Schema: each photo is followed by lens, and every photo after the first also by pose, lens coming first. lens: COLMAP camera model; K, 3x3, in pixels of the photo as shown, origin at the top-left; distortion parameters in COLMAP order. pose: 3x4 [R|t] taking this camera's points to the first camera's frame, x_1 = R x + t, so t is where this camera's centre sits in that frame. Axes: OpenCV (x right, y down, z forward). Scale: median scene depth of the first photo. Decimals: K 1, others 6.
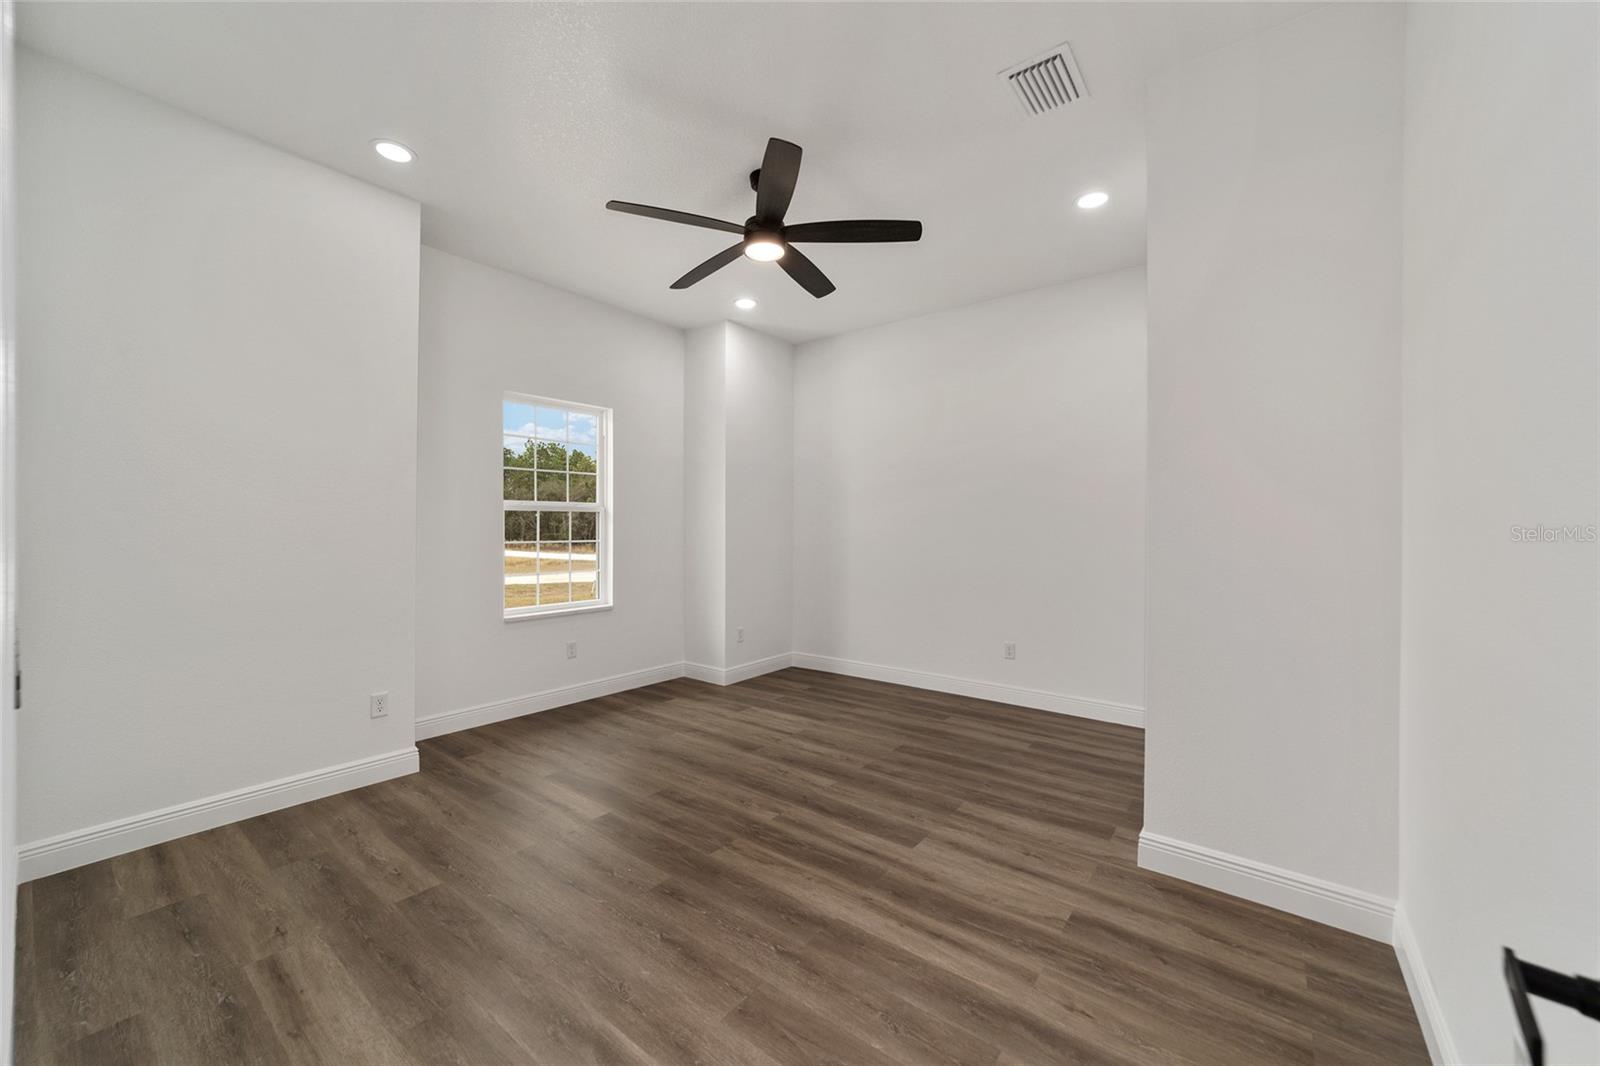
lens RADIAL K [[608.4, 0, 800.1], [0, 608.4, 532.9], [0, 0, 1]] dist [-0.007484, 0.000270]
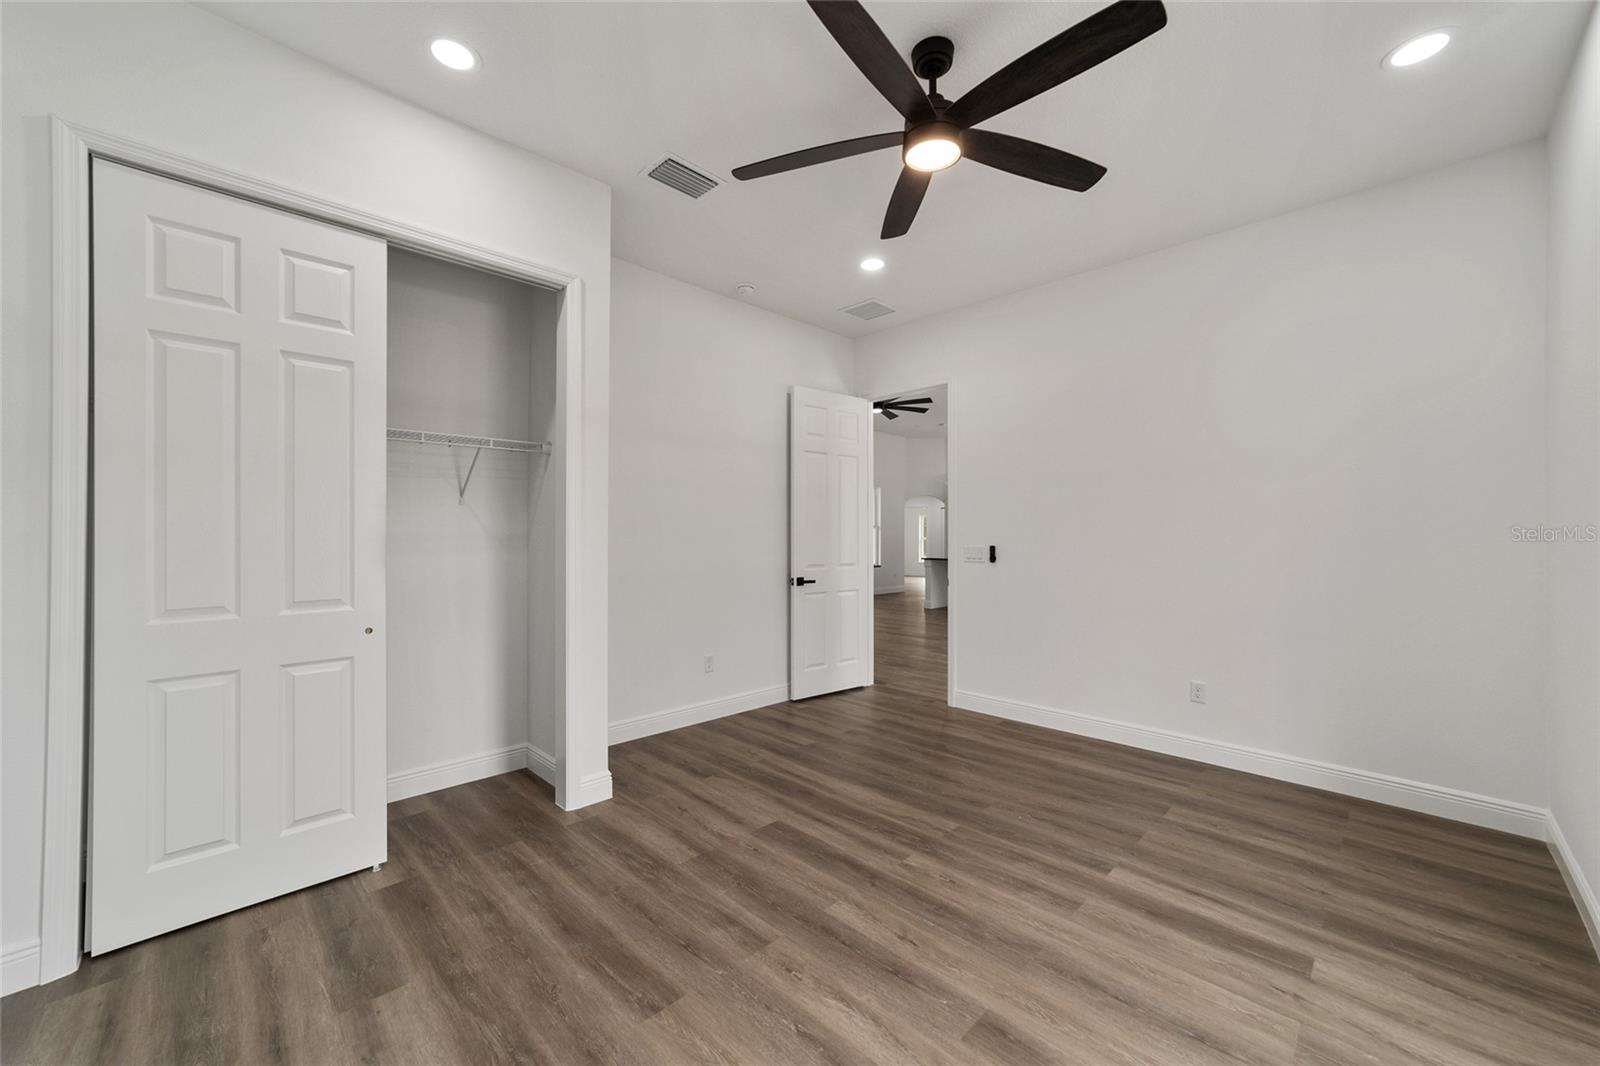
lens RADIAL K [[608.4, 0, 791.2], [0, 608.4, 531.8], [0, 0, 1]] dist [-0.007484, 0.000270]
pose [[-0.989714, -0.007711, 0.142852, 0.004584], [-0.007407, 0.999969, 0.002661, -0.016522], [-0.142868, 0.001576, -0.989740, 2.068160]]
